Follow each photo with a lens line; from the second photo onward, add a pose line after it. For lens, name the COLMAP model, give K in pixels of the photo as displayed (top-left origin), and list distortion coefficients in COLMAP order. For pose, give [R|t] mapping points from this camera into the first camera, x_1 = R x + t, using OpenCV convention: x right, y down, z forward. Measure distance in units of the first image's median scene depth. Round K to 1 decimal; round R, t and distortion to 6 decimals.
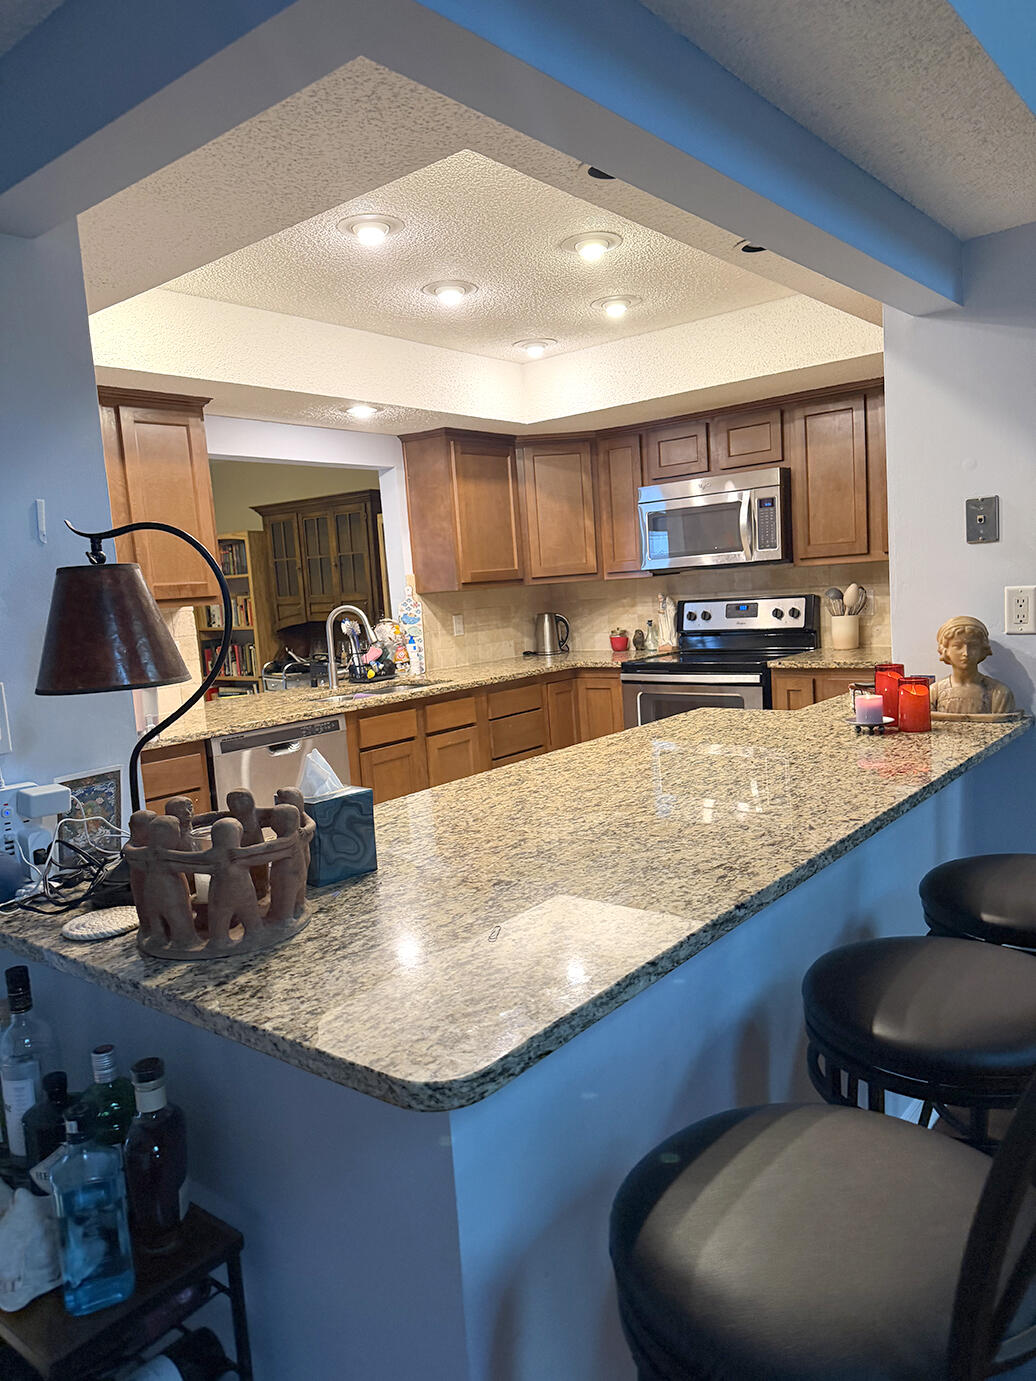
lens RADIAL K [[968.2, 0, 510.6], [0, 968.2, 687.3], [0, 0, 1]] dist [0.072749, -0.090552]
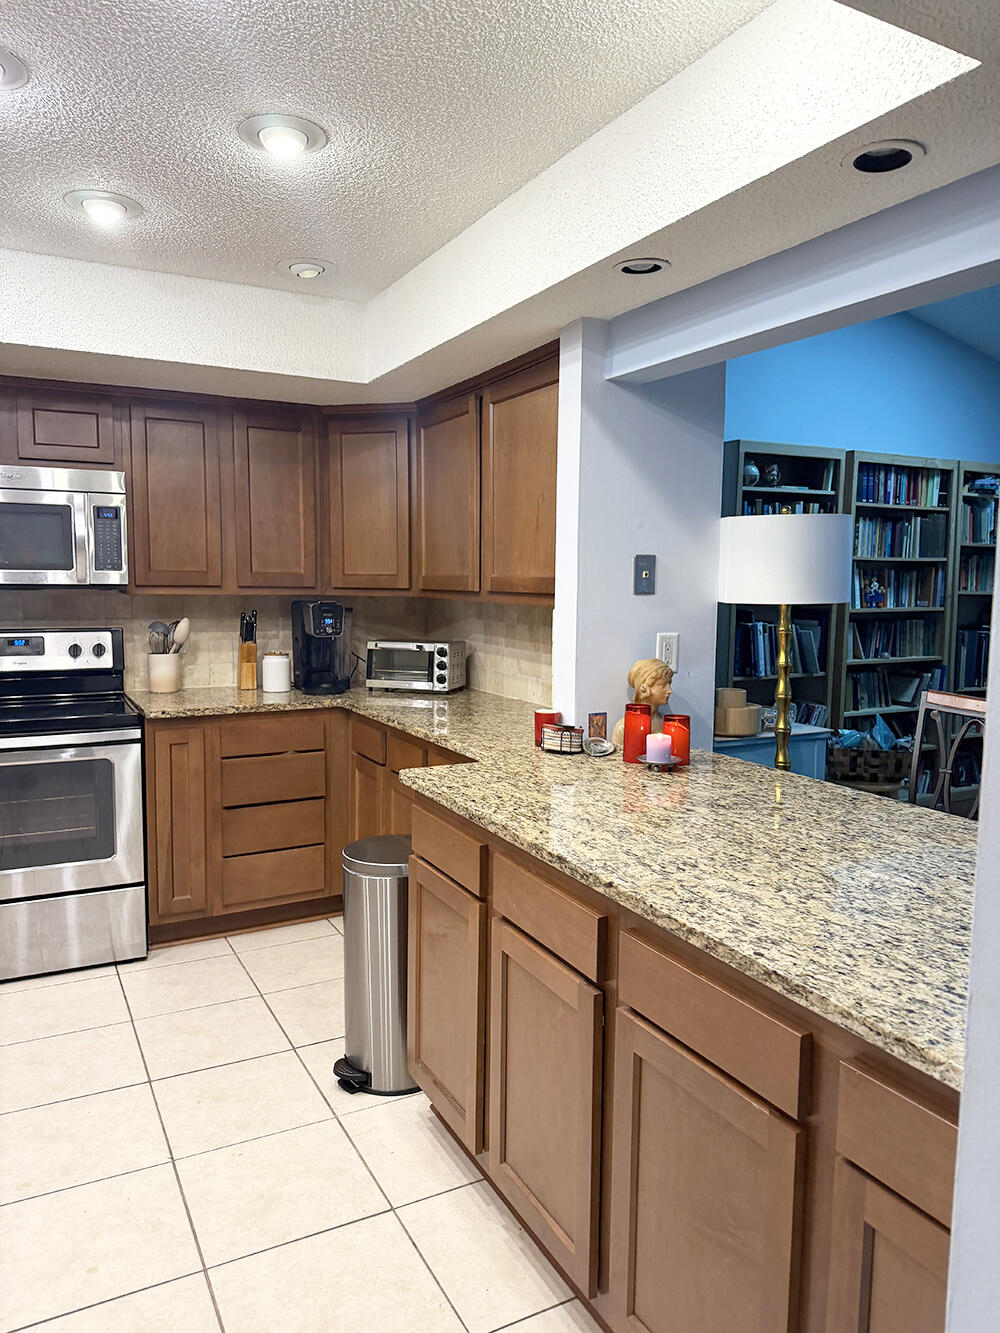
lens RADIAL K [[934.5, 0, 509.0], [0, 934.5, 671.0], [0, 0, 1]] dist [0.072749, -0.090552]
pose [[0.376246, -0.017442, 0.926356, -0.304807], [0.063690, 0.997945, -0.007078, -0.030973], [-0.924328, 0.061662, 0.376583, 0.378115]]
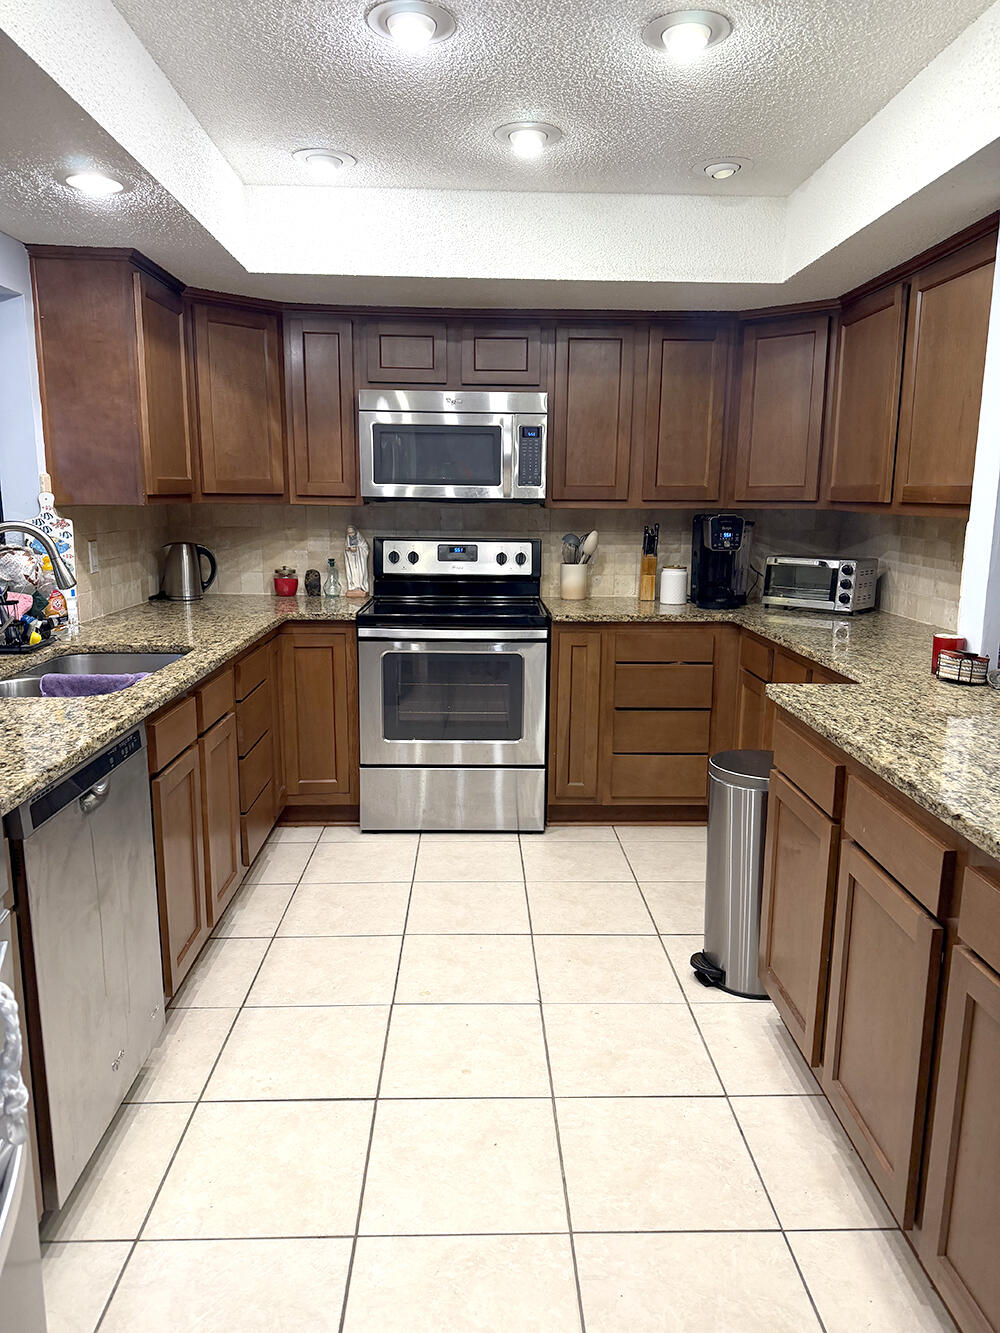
lens RADIAL K [[934.5, 0, 506.6], [0, 934.5, 673.9], [0, 0, 1]] dist [0.072749, -0.090552]
pose [[0.744953, -0.049584, 0.665272, -0.298392], [0.010000, 0.997952, 0.063182, -0.023619], [-0.667042, -0.040415, 0.743923, 0.346766]]
